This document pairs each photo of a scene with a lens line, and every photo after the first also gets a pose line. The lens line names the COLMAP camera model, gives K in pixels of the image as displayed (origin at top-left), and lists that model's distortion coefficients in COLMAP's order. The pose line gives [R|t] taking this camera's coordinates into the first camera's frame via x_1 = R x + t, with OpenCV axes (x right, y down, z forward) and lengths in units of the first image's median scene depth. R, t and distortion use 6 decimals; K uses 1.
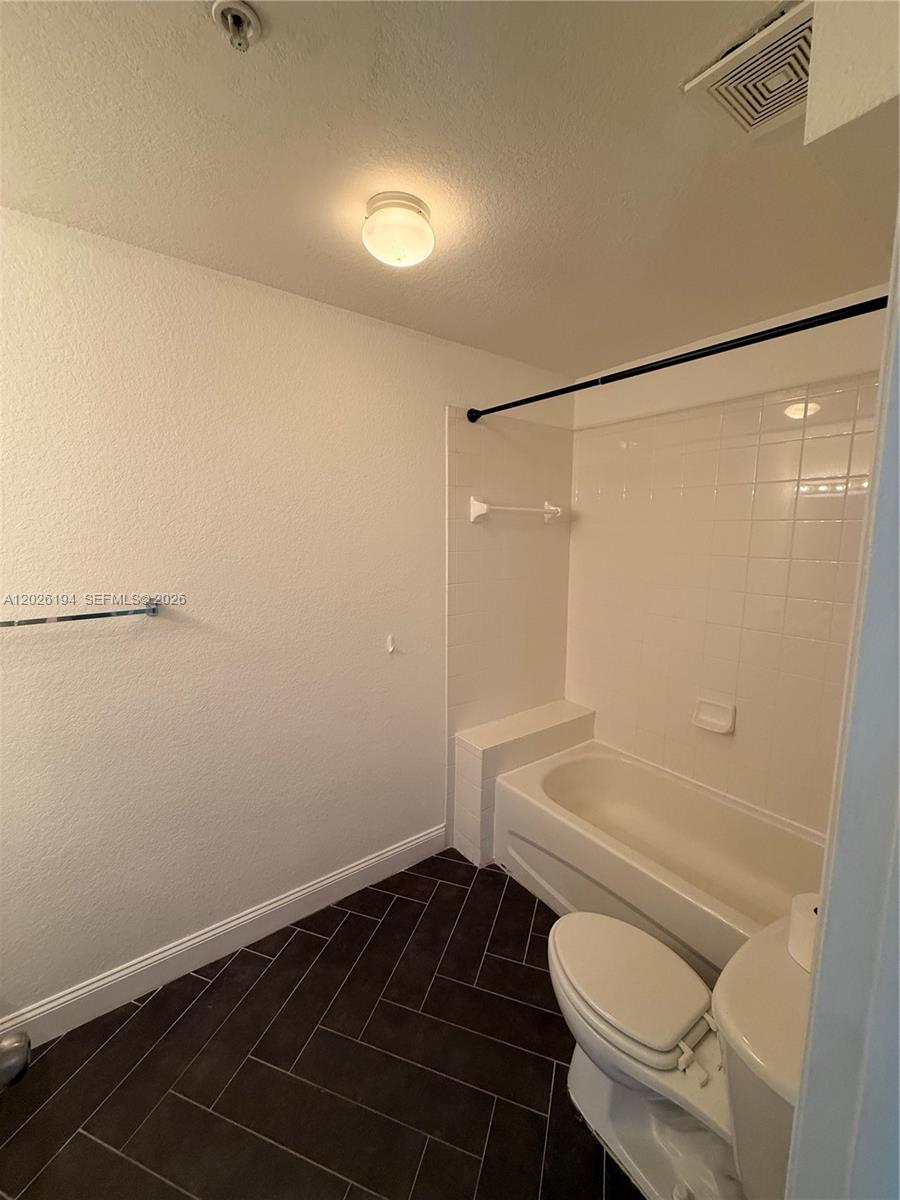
lens RADIAL K [[483.2, 0, 448.8], [0, 483.2, 597.8], [0, 0, 1]] dist [-0.001536, -0.000210]
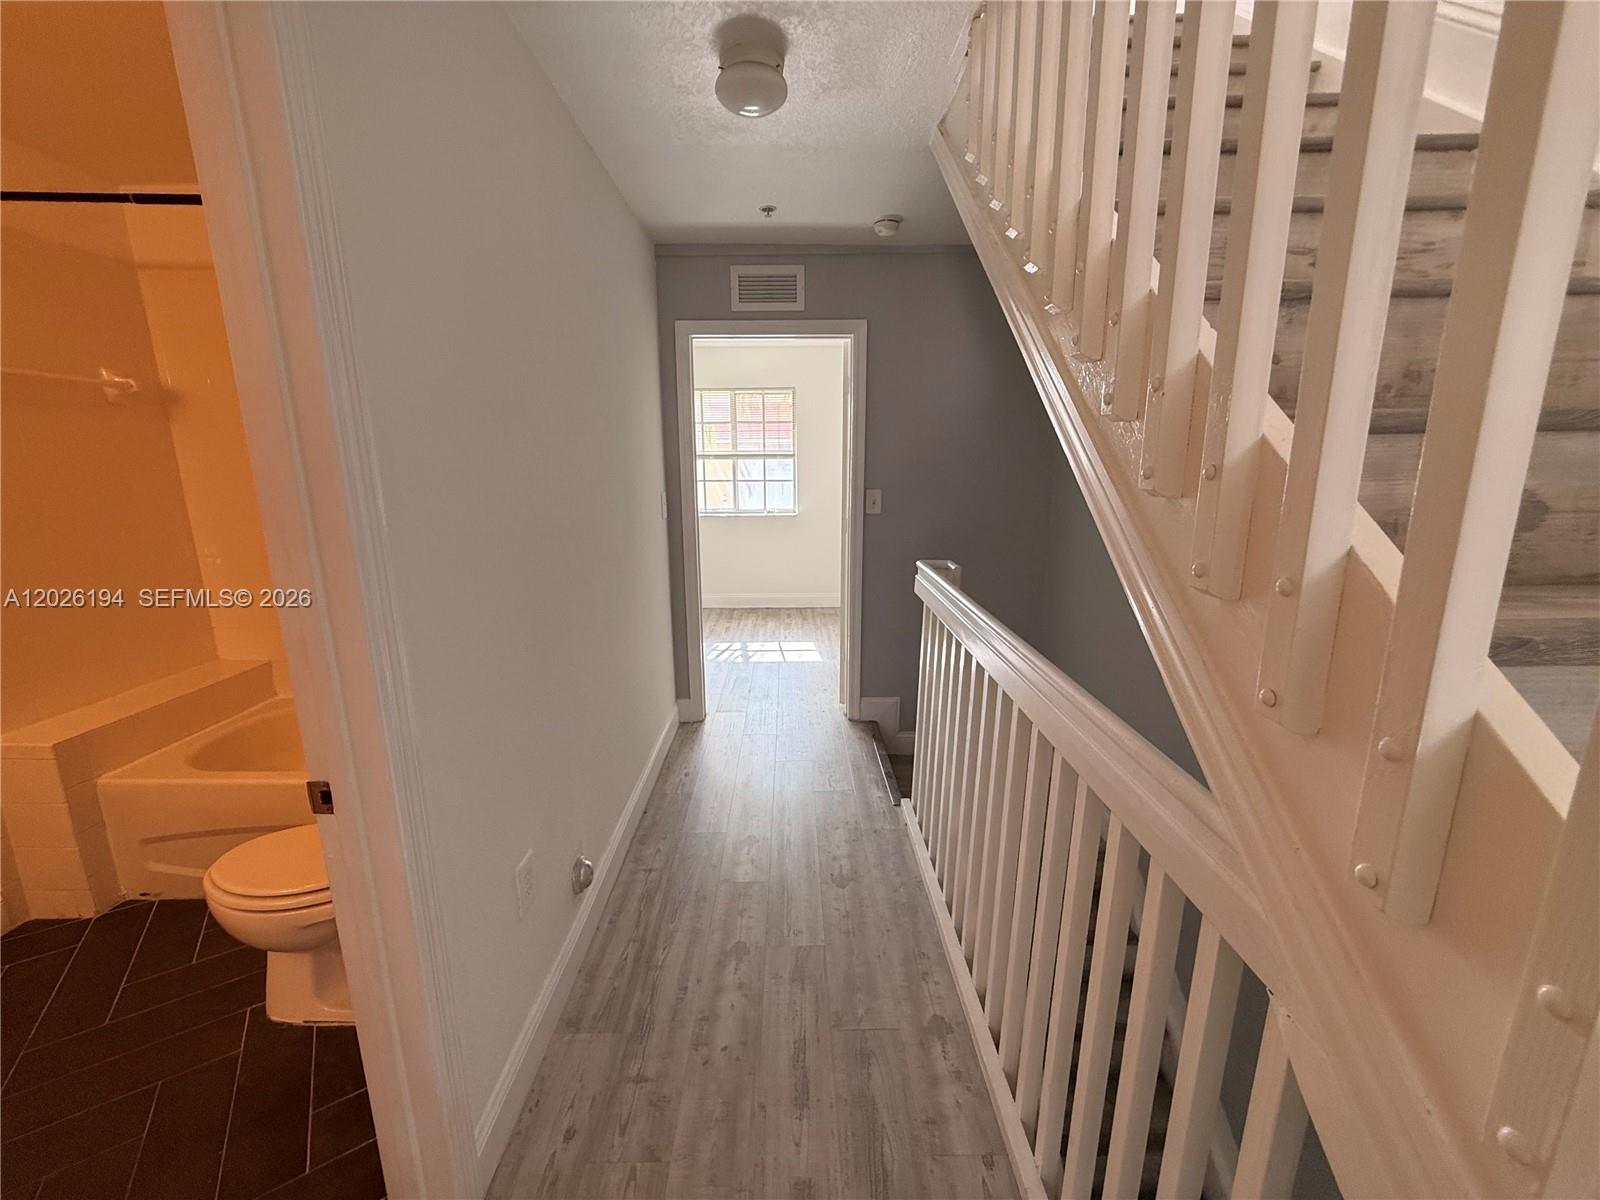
lens RADIAL K [[644.3, 0, 799.7], [0, 644.3, 595.2], [0, 0, 1]] dist [-0.001536, -0.000210]
pose [[0.591199, -0.175927, 0.787104, 0.017101], [0.126815, 0.984057, 0.124696, 0.131850], [-0.796493, 0.026097, 0.604084, -0.327288]]
